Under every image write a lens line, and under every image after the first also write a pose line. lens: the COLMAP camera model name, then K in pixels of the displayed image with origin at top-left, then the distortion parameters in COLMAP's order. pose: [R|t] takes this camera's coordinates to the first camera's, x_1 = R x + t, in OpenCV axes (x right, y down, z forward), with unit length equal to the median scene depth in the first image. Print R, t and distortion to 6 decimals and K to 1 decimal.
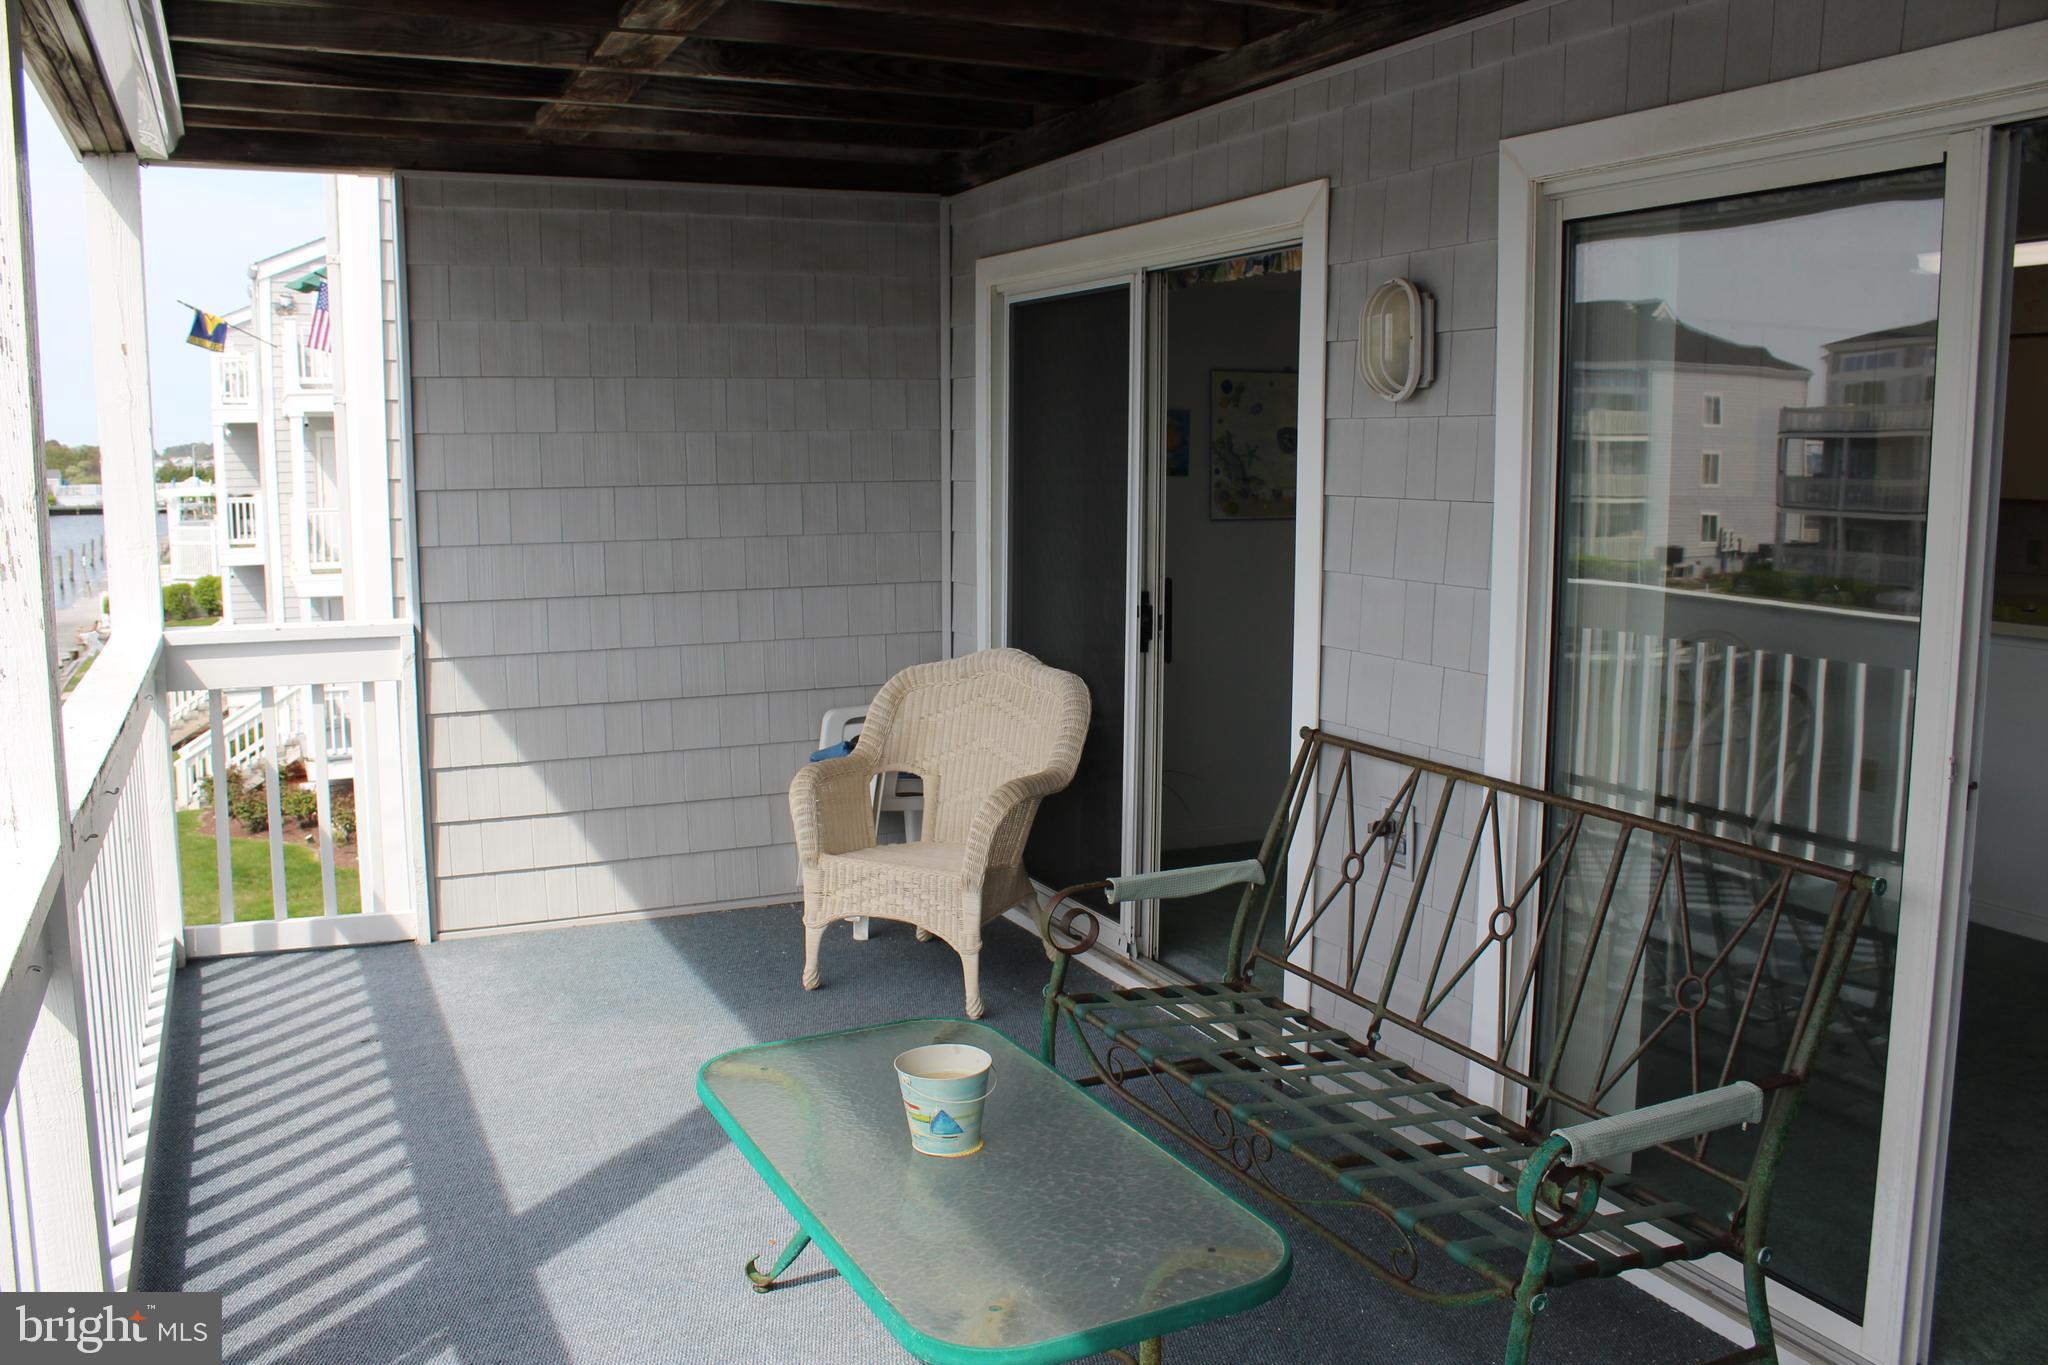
lens RADIAL K [[1693.5, 0, 1043.5], [0, 1693.5, 679.2], [0, 0, 1]] dist [-0.152298, 0.119852]
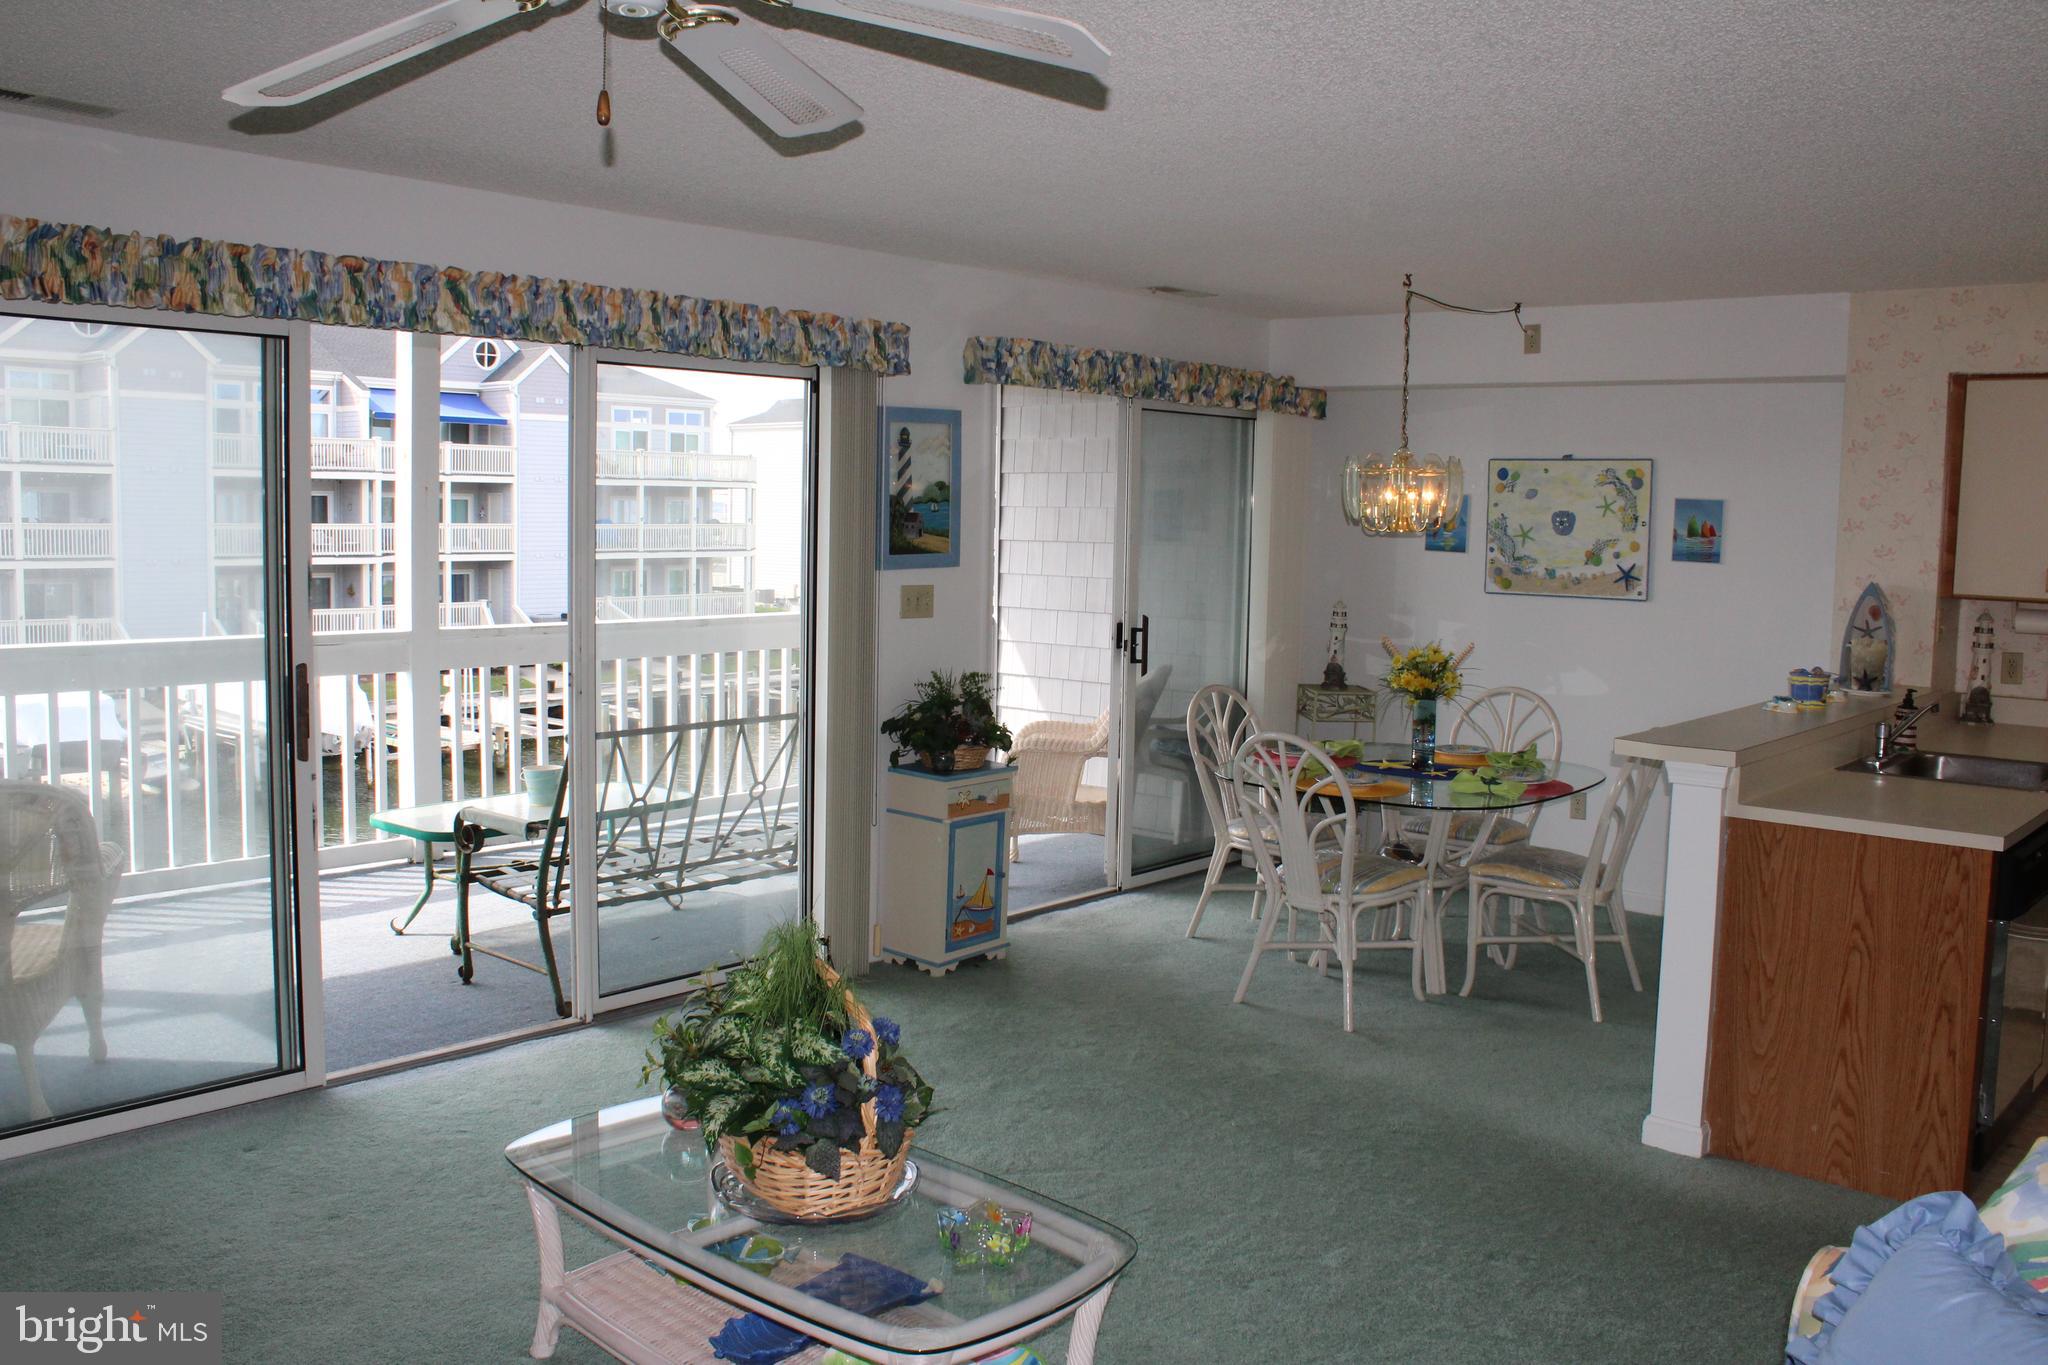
lens RADIAL K [[1693.5, 0, 1009.3], [0, 1693.5, 669.2], [0, 0, 1]] dist [-0.152298, 0.119852]
pose [[0.377764, 0.092819, -0.921238, 1.199943], [-0.142131, 0.988983, 0.041362, -0.053777], [0.914928, 0.115312, 0.386795, 0.342432]]
